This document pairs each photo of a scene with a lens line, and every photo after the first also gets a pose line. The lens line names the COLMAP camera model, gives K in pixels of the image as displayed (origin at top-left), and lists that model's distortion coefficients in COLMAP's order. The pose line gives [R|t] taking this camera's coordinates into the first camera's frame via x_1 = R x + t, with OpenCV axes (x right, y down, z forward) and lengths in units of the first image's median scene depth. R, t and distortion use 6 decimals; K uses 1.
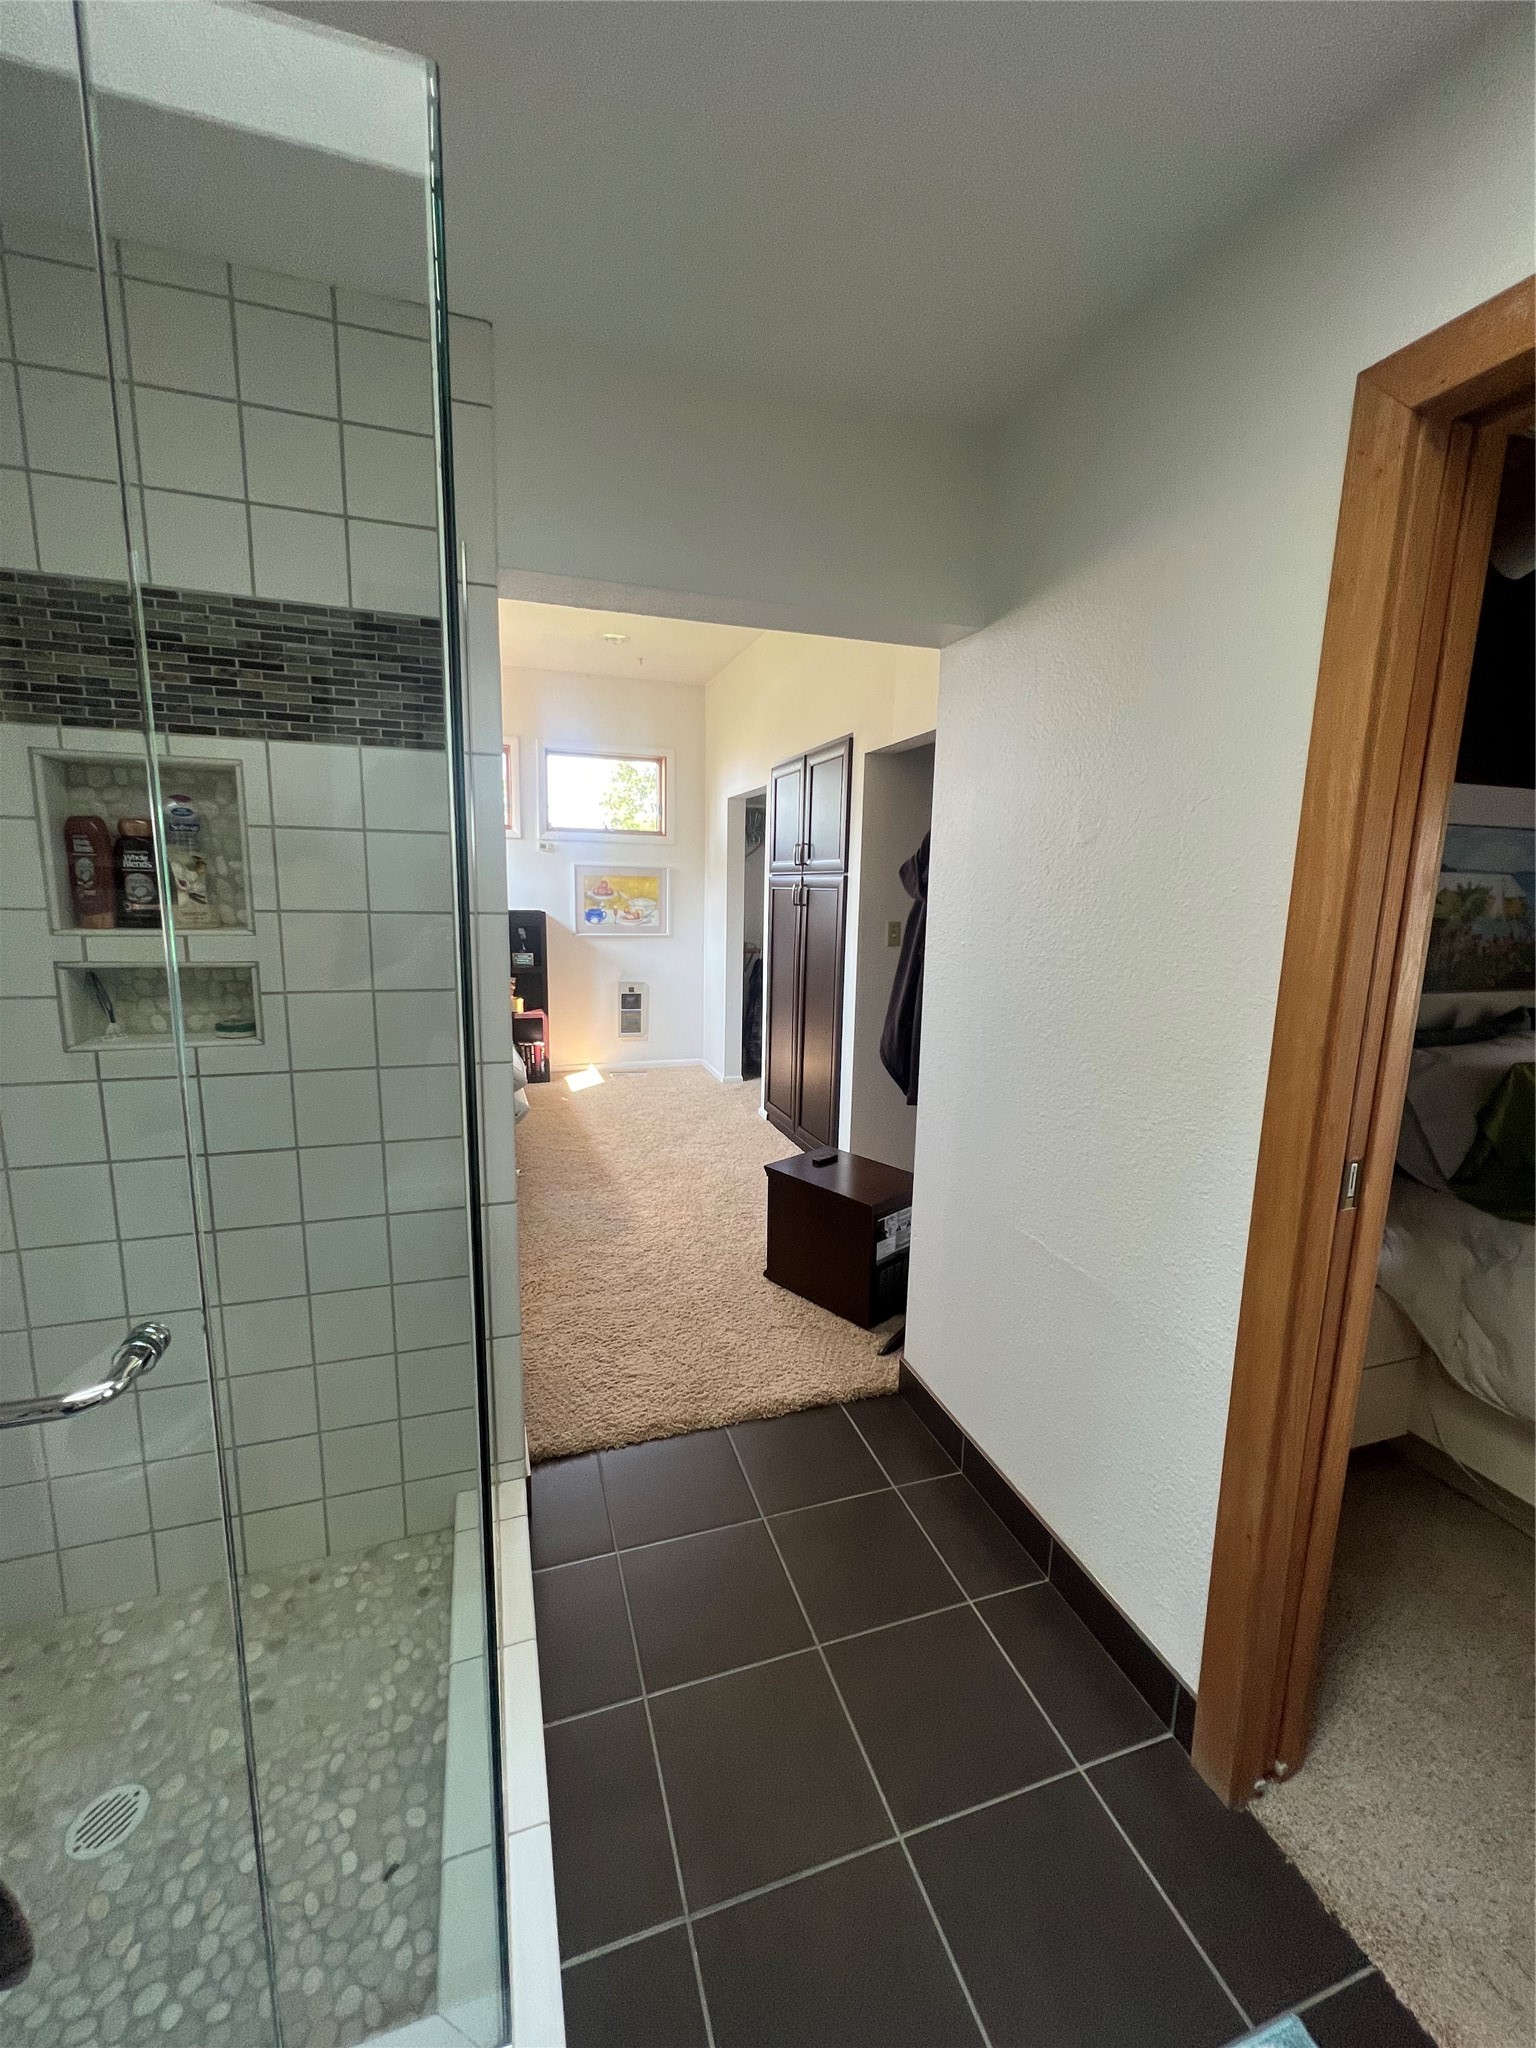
lens RADIAL K [[821.8, 0, 766.6], [0, 821.8, 1021.0], [0, 0, 1]] dist [-0.000656, 0.000142]
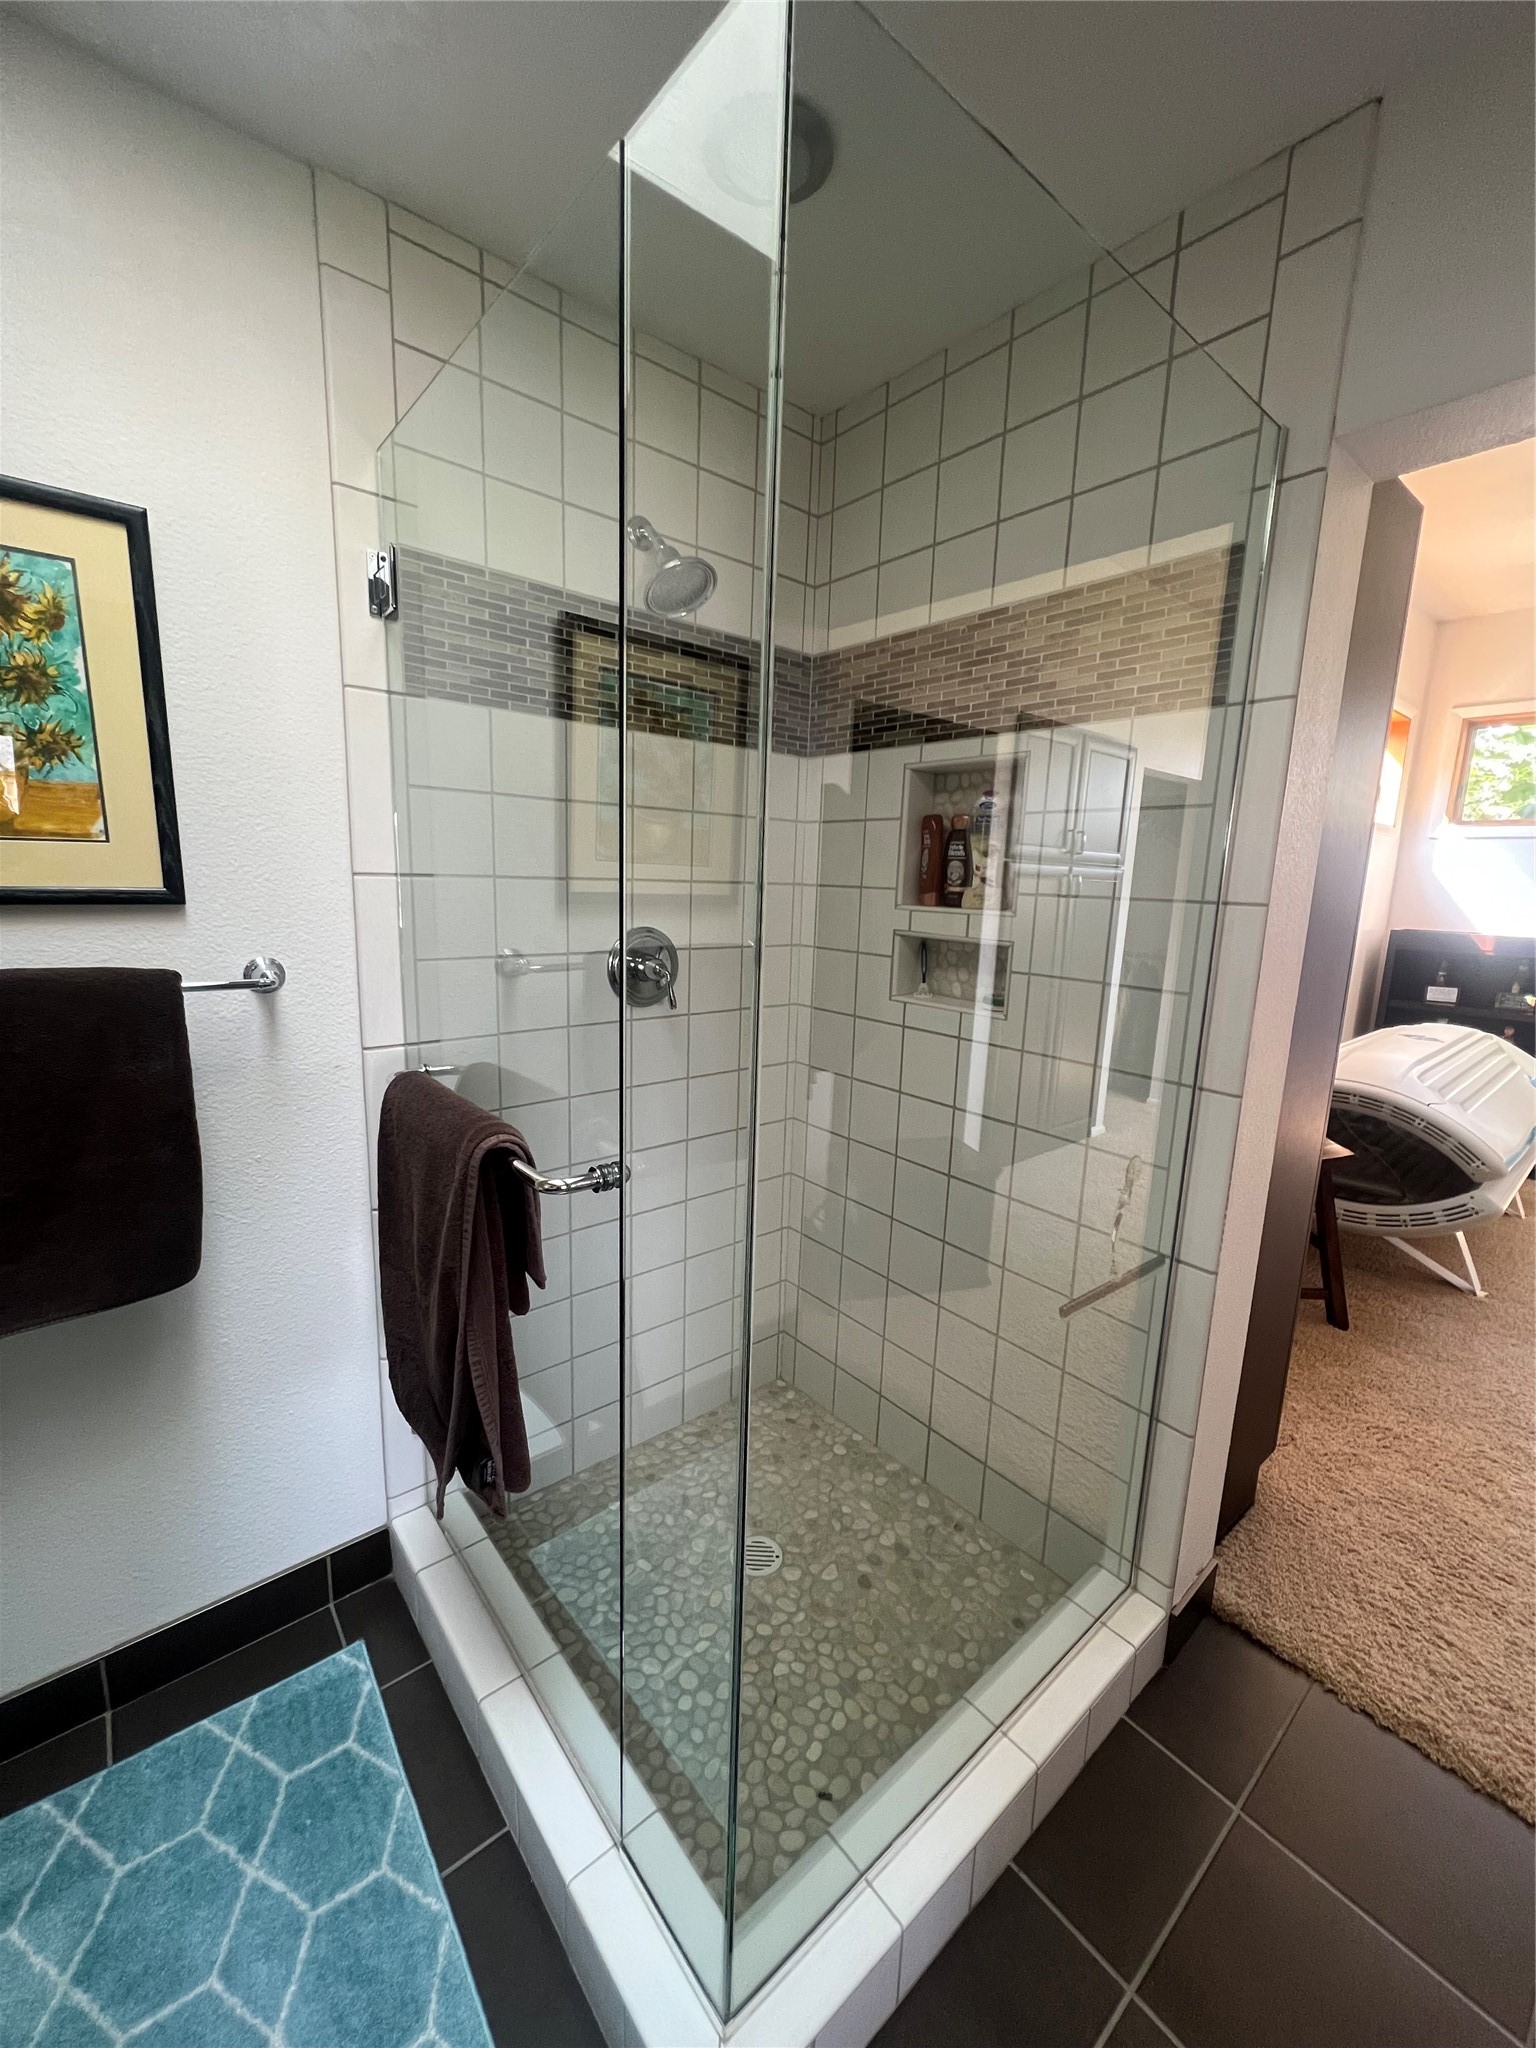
lens RADIAL K [[821.8, 0, 764.6], [0, 821.8, 1024.2], [0, 0, 1]] dist [-0.000656, 0.000142]
pose [[0.356801, 0.155466, -0.921153, 0.268836], [-0.179533, 0.979086, 0.095703, -0.012314], [0.916767, 0.131230, 0.377250, 0.332354]]
